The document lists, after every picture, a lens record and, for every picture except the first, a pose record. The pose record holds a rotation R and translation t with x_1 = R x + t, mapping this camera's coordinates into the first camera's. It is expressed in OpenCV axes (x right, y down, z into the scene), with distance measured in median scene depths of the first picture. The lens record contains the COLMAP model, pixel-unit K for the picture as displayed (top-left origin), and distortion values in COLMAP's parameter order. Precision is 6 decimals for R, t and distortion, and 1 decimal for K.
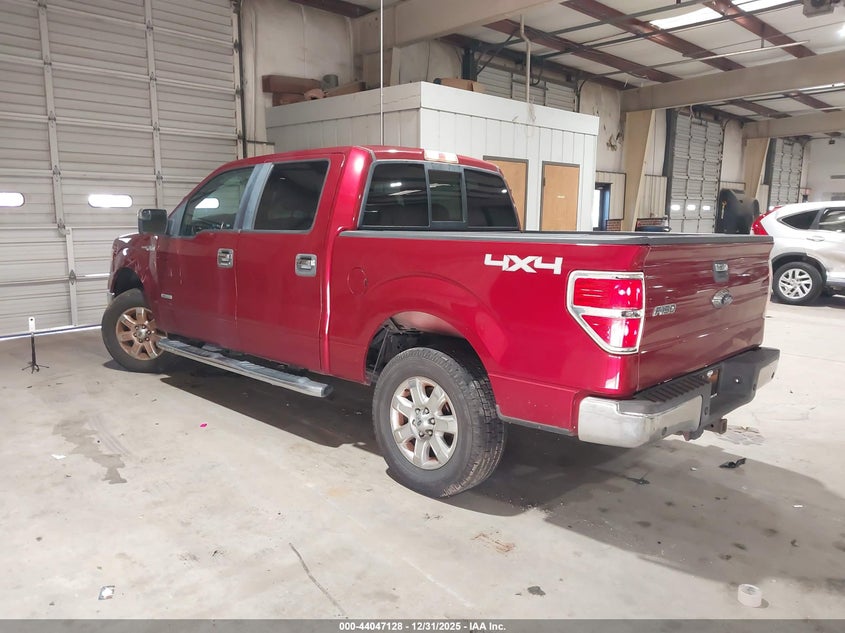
lens RADIAL K [[666.6, 0, 425.6], [0, 666.6, 318.8], [0, 0, 1]] dist [-0.006971, 0.000094]
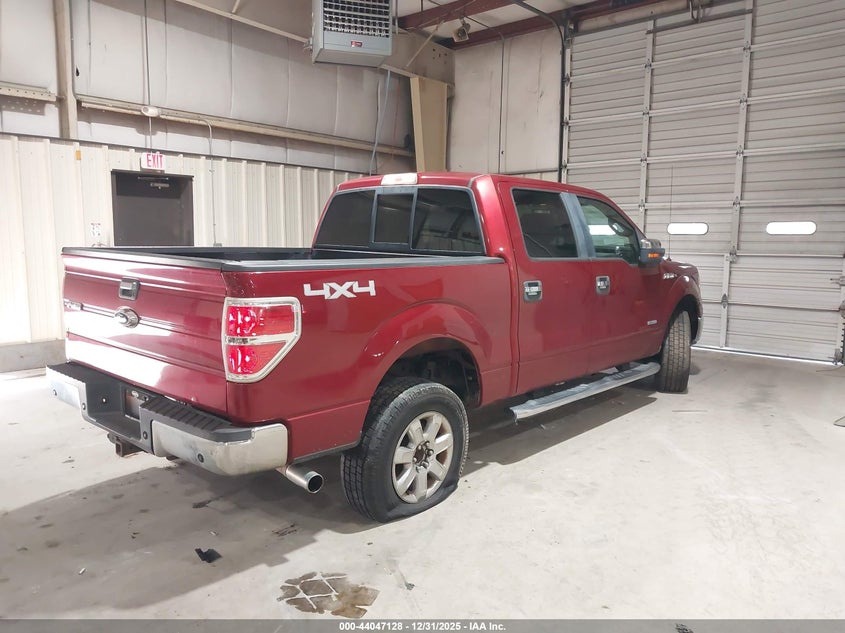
lens RADIAL K [[666.6, 0, 425.6], [0, 666.6, 318.8], [0, 0, 1]] dist [-0.006971, 0.000094]
pose [[0.027173, 0.113337, -0.993185, 0.809324], [-0.160639, 0.981134, 0.107567, -0.116364], [0.986639, 0.156621, 0.044867, 0.788700]]
